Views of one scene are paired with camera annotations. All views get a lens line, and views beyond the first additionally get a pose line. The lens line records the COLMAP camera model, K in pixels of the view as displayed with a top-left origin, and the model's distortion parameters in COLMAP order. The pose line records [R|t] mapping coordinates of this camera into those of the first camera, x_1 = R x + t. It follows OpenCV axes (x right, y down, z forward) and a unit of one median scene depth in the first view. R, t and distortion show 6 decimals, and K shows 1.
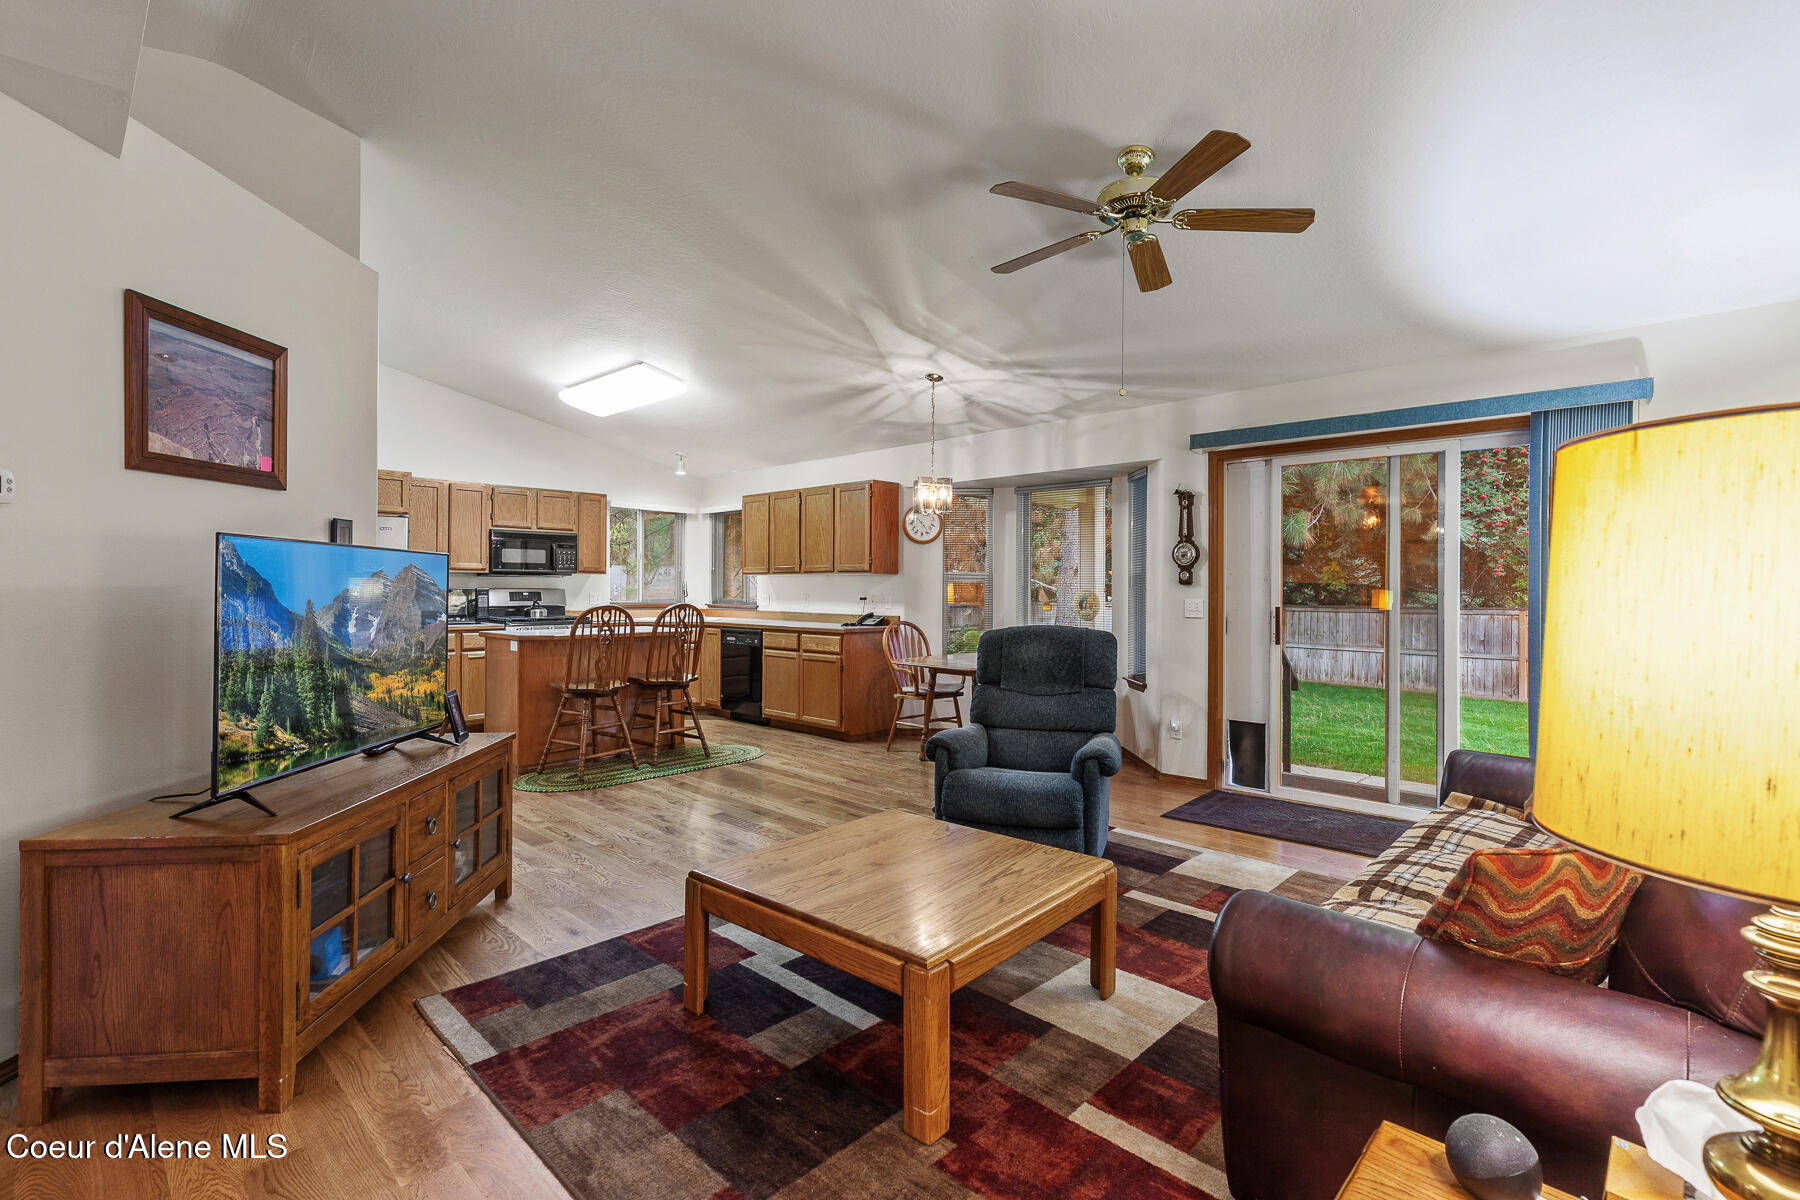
lens RADIAL K [[817.7, 0, 898.3], [0, 817.7, 586.6], [0, 0, 1]] dist [0.007777, -0.001511]
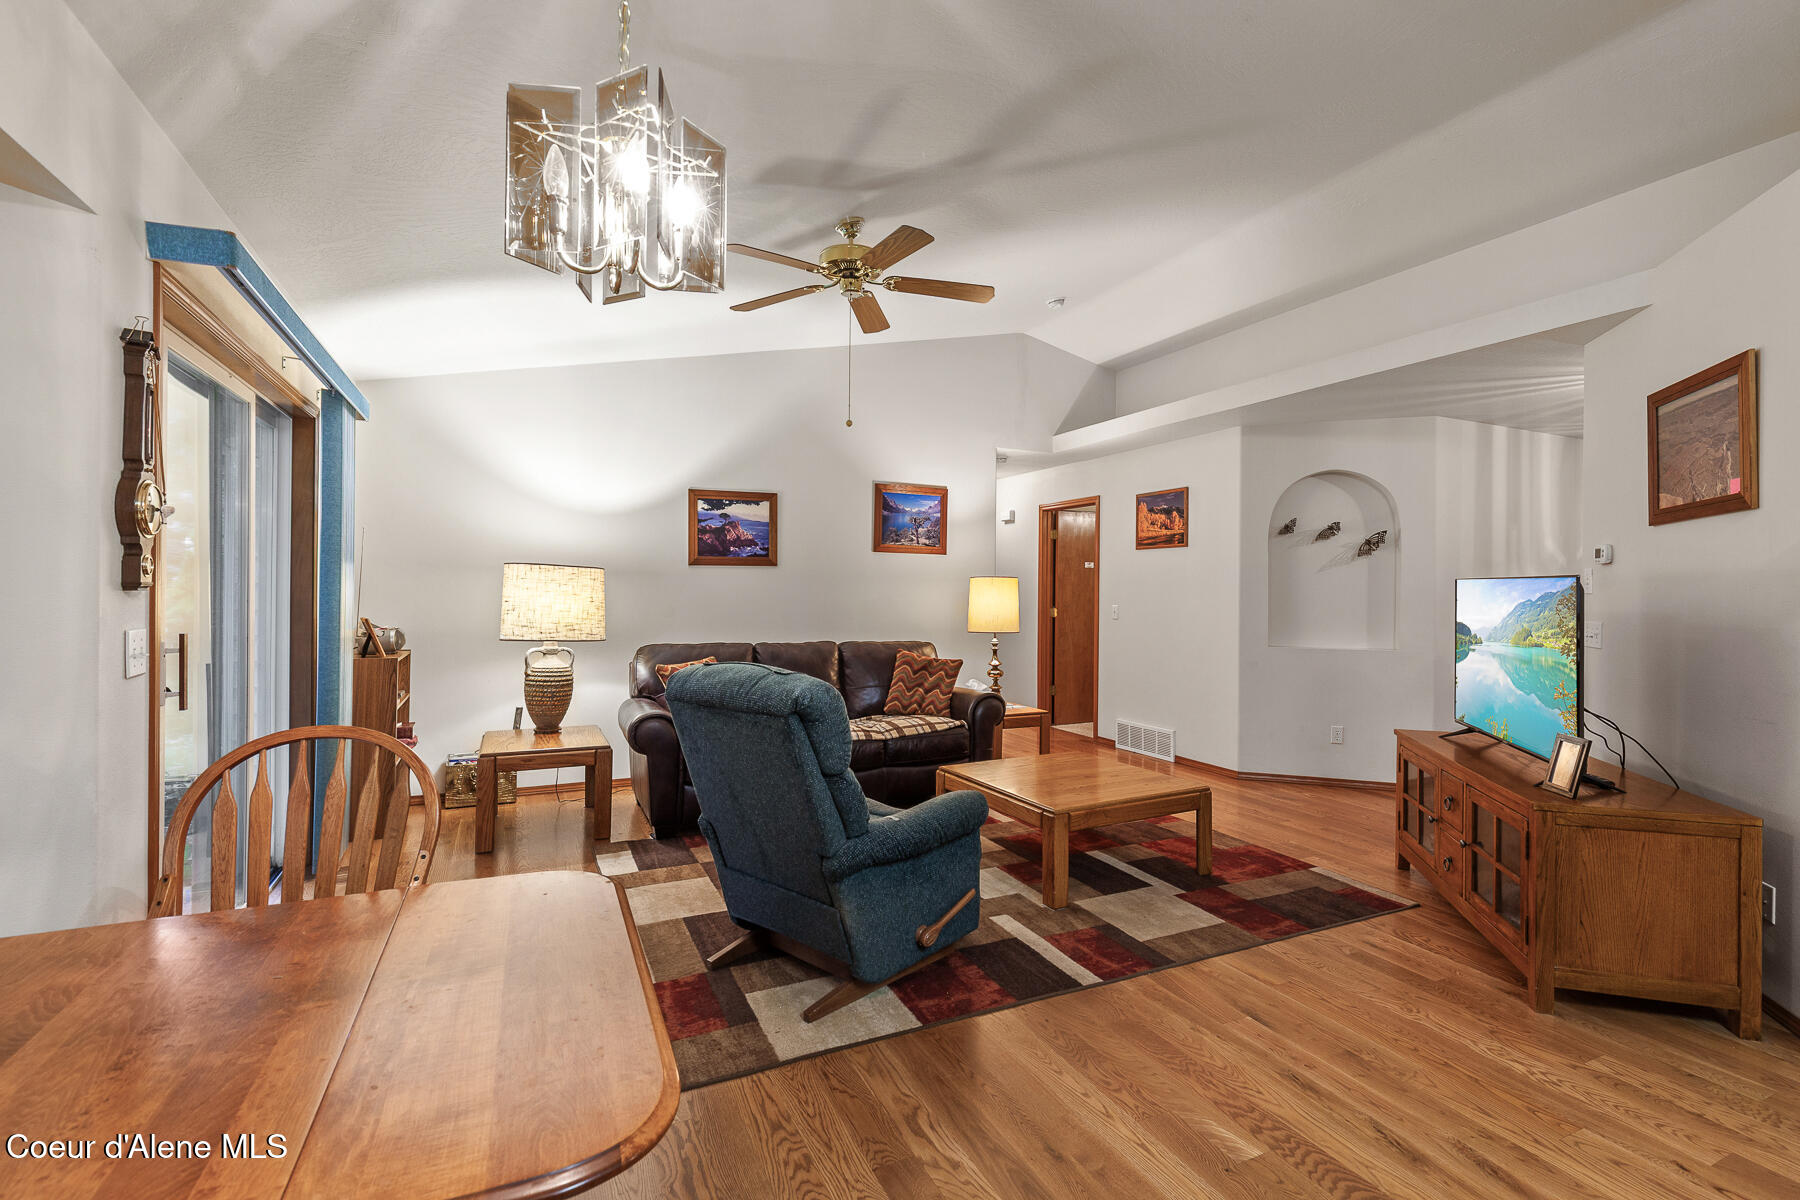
lens RADIAL K [[817.7, 0, 902.7], [0, 817.7, 586.9], [0, 0, 1]] dist [0.007777, -0.001511]
pose [[-0.938250, -0.013561, 0.345691, -0.105167], [-0.016171, 0.999858, -0.004667, -0.006603], [-0.345579, -0.009969, -0.938337, 1.162893]]
